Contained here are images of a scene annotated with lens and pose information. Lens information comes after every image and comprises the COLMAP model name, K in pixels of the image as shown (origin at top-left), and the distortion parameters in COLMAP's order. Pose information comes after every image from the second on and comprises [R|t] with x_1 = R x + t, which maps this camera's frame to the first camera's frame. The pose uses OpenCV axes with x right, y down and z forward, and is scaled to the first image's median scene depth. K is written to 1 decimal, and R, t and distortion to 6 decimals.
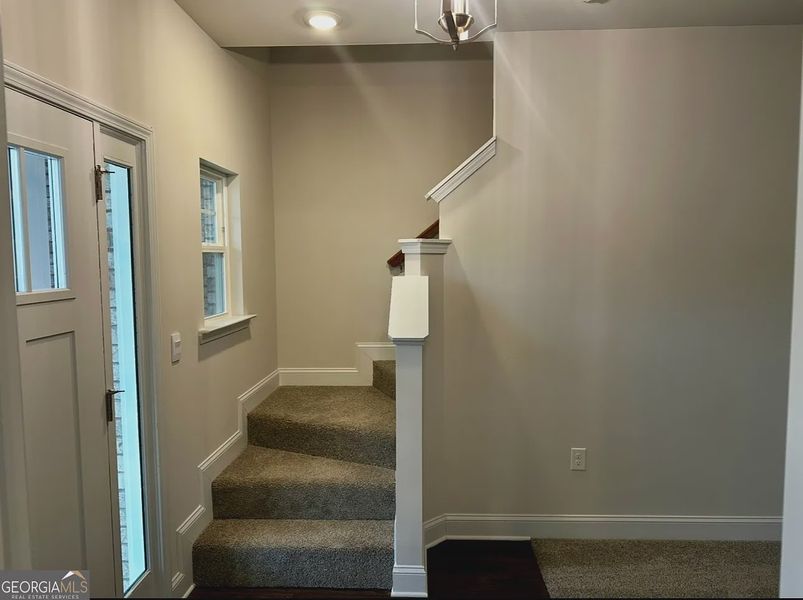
lens RADIAL K [[545.1, 0, 406.1], [0, 545.1, 304.4], [0, 0, 1]] dist [0.000410, -0.004735]
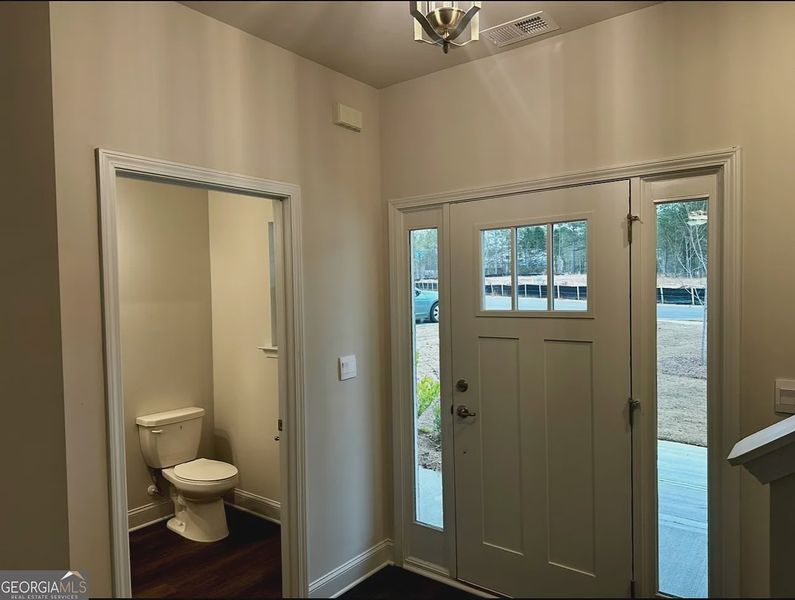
lens RADIAL K [[540.2, 0, 400.8], [0, 540.2, 300.7], [0, 0, 1]] dist [0.106071, -0.109459]
pose [[-0.565314, 0.040391, -0.823887, 0.757534], [-0.052134, 0.995054, 0.084555, -0.138442], [0.823227, 0.090752, -0.560412, 1.293761]]
